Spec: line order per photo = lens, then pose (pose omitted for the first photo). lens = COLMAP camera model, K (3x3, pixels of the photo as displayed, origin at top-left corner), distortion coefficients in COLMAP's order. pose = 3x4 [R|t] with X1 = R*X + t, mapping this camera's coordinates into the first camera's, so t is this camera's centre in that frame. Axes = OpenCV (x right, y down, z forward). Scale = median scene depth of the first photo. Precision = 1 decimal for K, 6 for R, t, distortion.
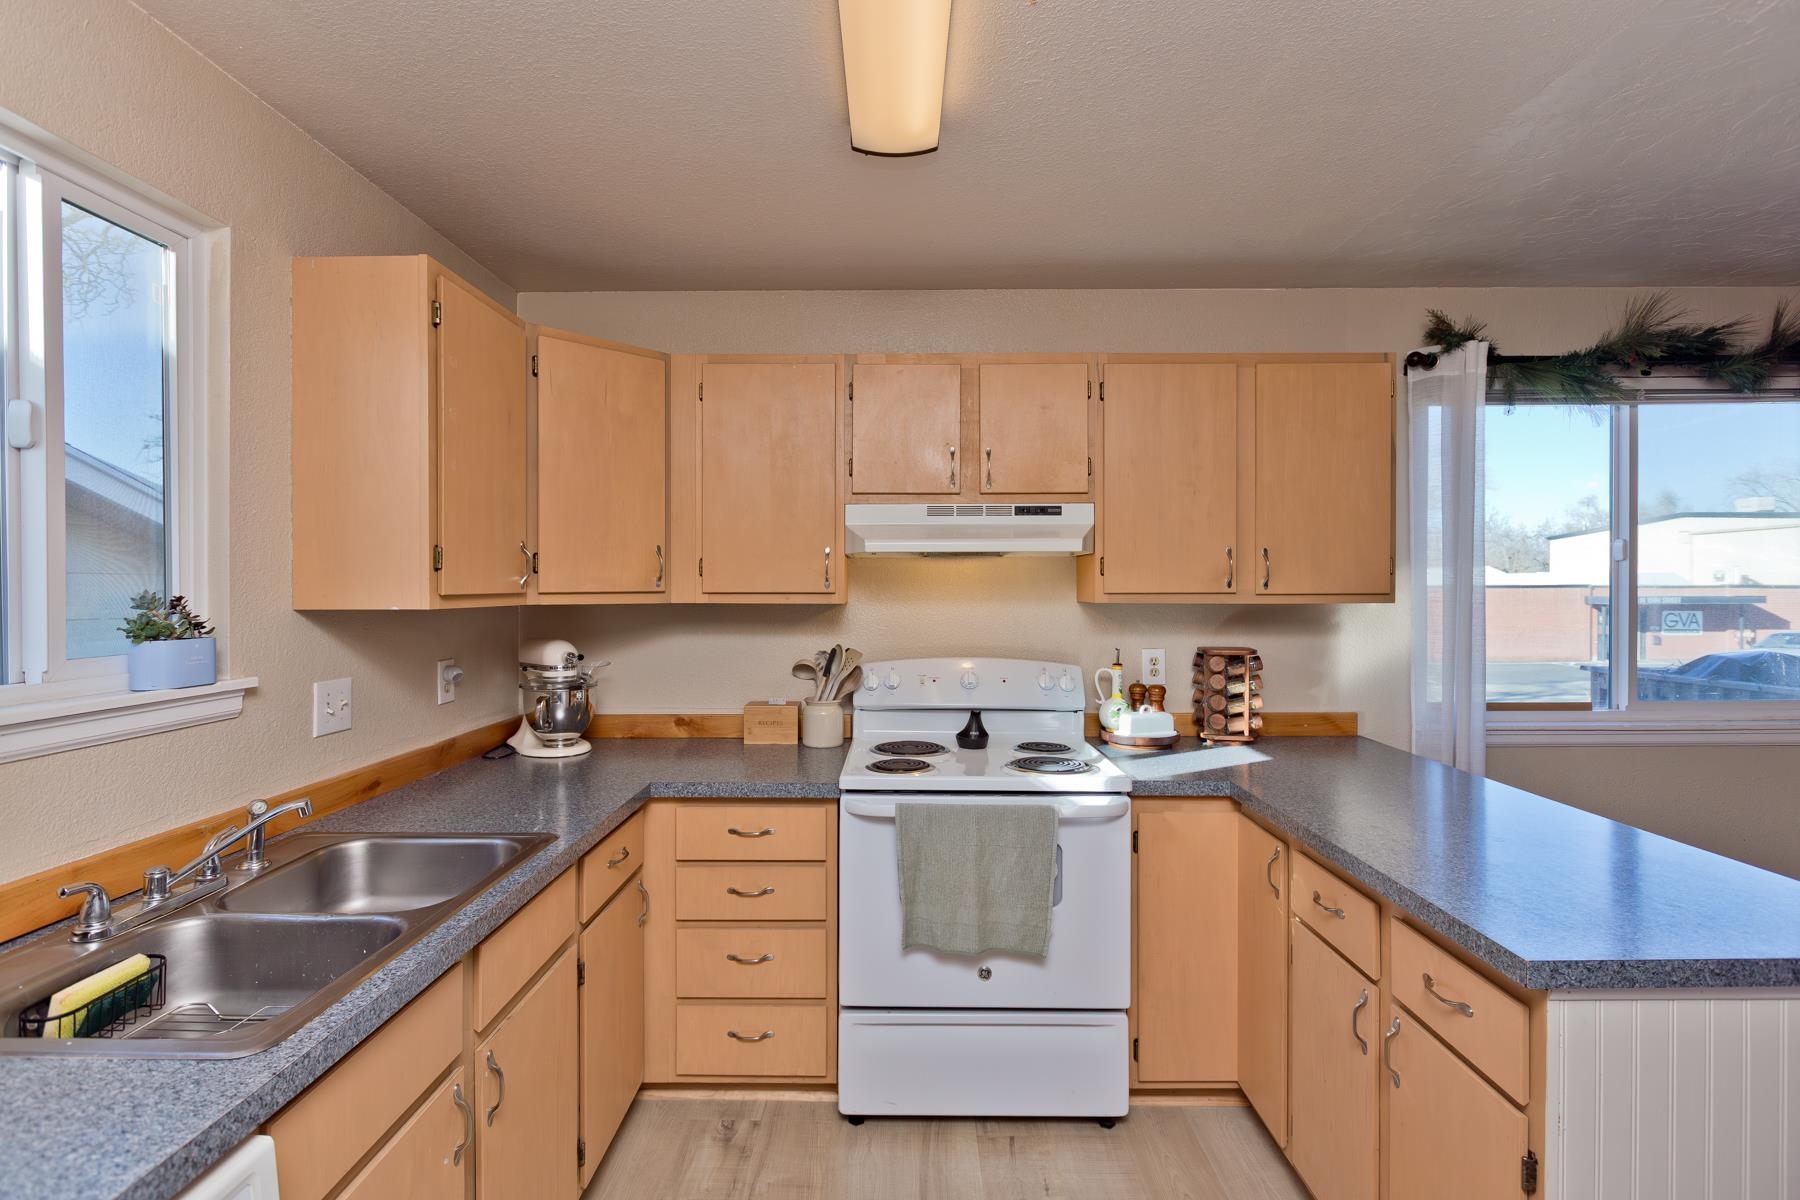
lens RADIAL K [[835.0, 0, 891.7], [0, 835.0, 594.7], [0, 0, 1]] dist [-0.003213, -0.001330]
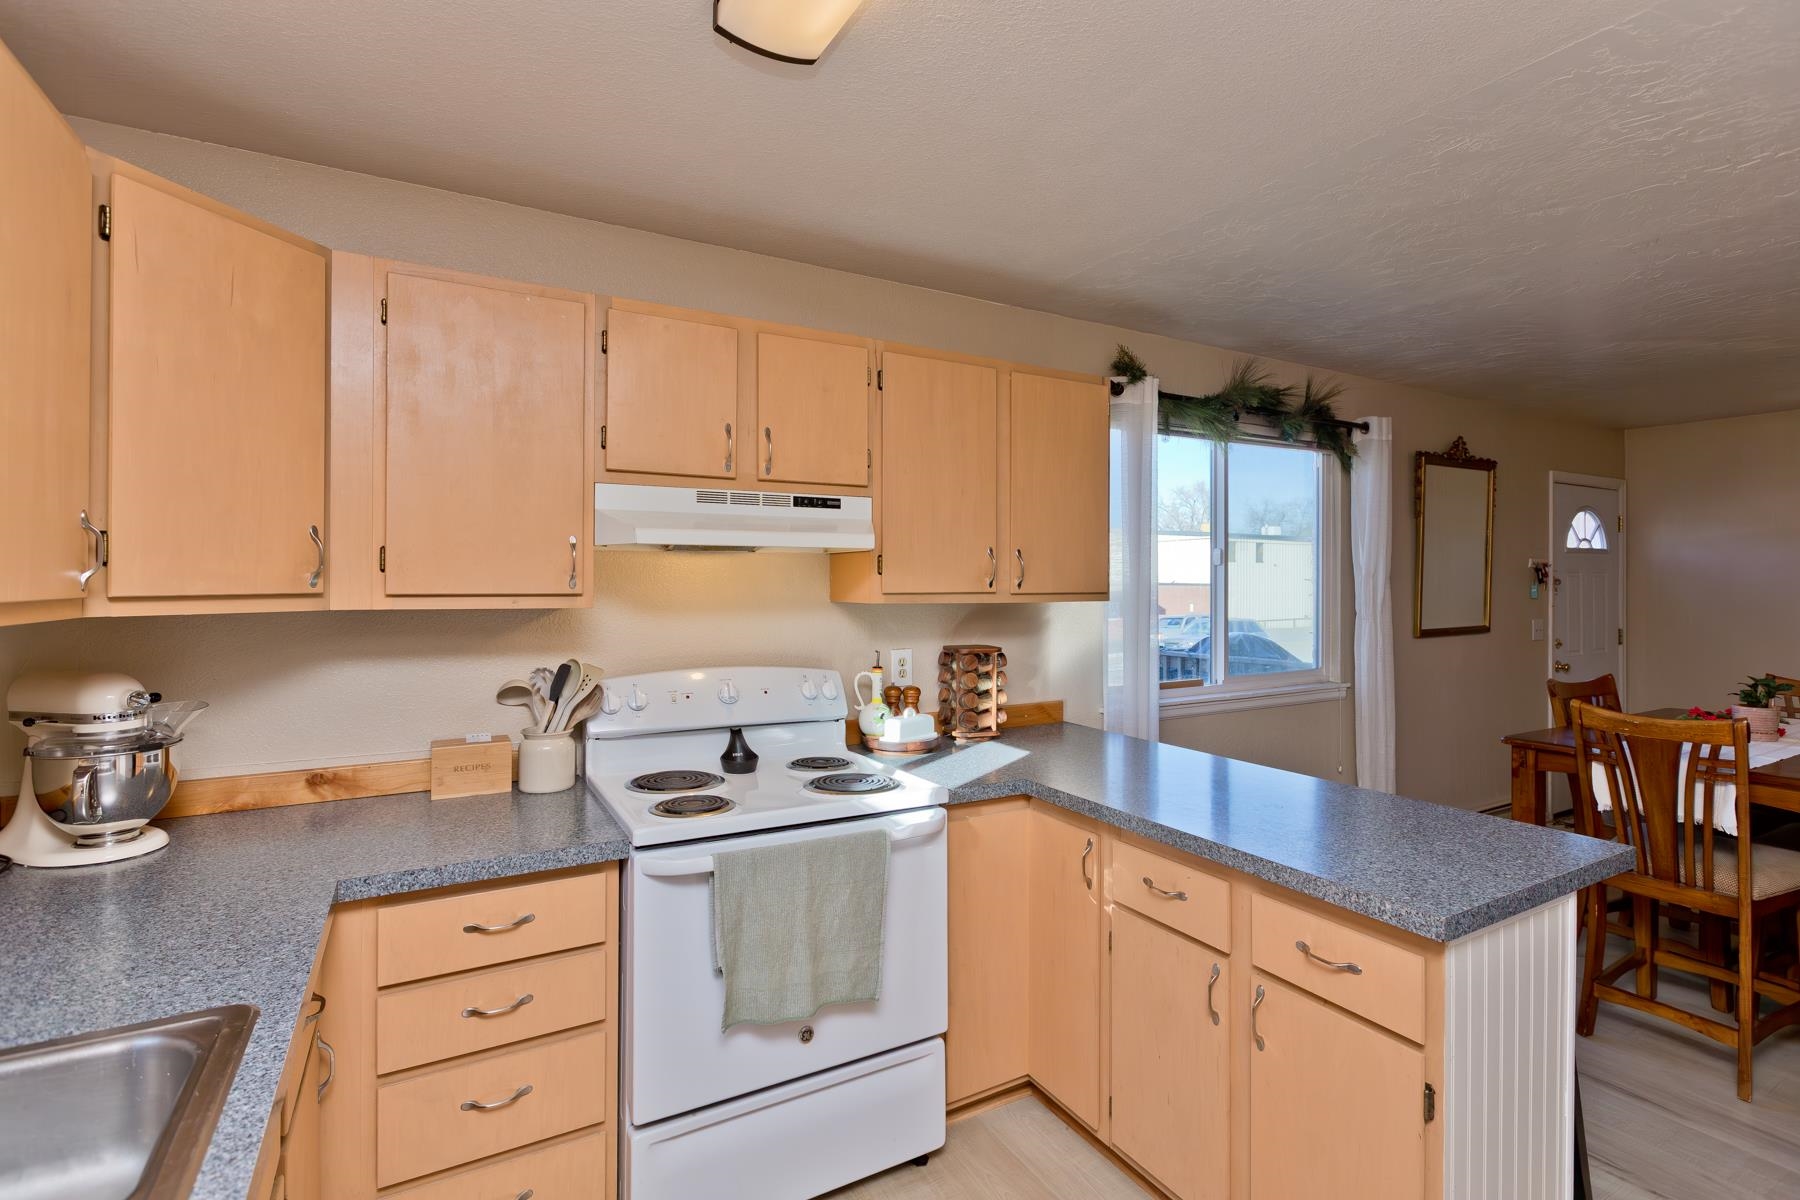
lens RADIAL K [[835.0, 0, 895.5], [0, 835.0, 583.3], [0, 0, 1]] dist [-0.003213, -0.001330]
pose [[0.866205, 0.001702, 0.499685, -0.205291], [0.003139, 0.999956, -0.008848, -0.004895], [-0.499678, 0.009233, 0.866162, 0.172545]]
